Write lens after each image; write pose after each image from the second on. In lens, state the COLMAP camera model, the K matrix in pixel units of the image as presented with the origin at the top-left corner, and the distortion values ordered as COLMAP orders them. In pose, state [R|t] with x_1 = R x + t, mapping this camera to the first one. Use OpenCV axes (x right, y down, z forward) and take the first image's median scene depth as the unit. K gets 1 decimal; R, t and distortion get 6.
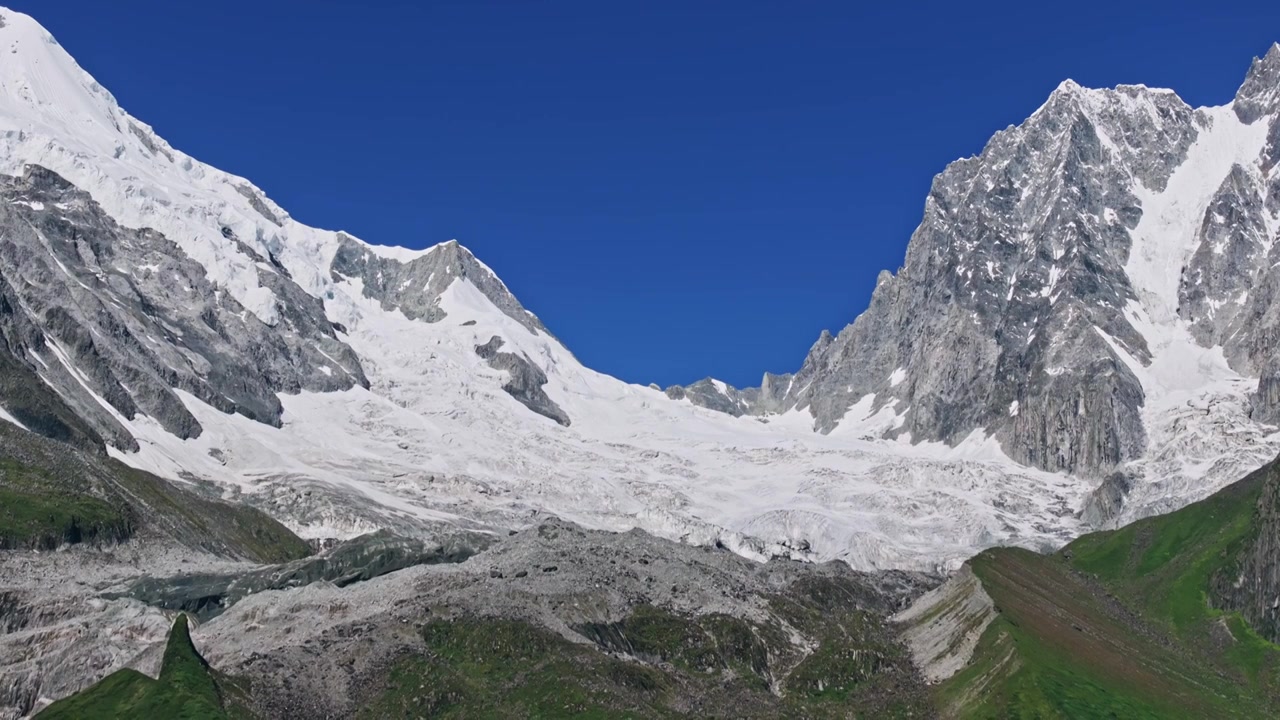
lens RADIAL K [[2844.5, 0, 640.0], [0, 2844.5, 360.0], [0, 0, 1]] dist [-0.199415, 0.865673]
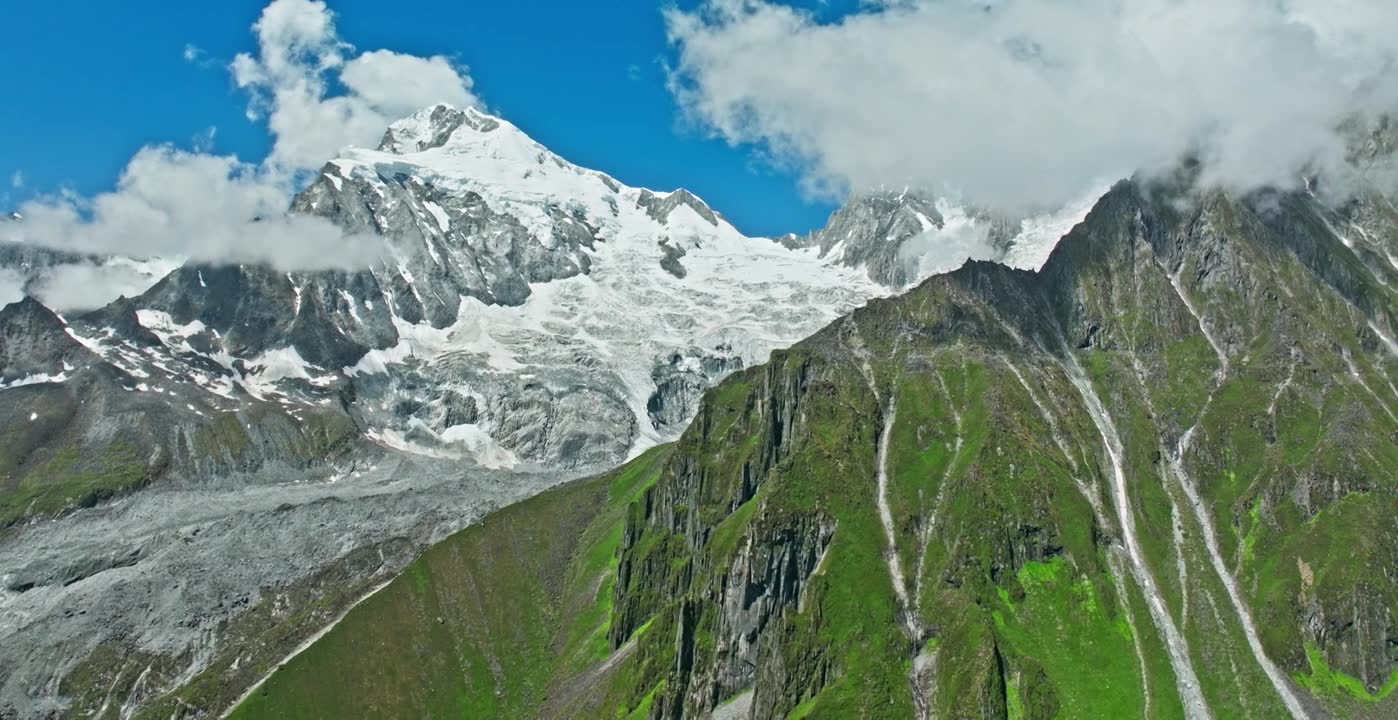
lens RADIAL K [[867.4, 0, 704.2], [0, 867.4, 355.1], [0, 0, 1]] dist [-0.179344, 0.027041]
pose [[0.960652, -0.034236, -0.275638, 0.196590], [0.091735, 0.975796, 0.198512, -0.057536], [0.262170, -0.215987, 0.940541, 0.298105]]
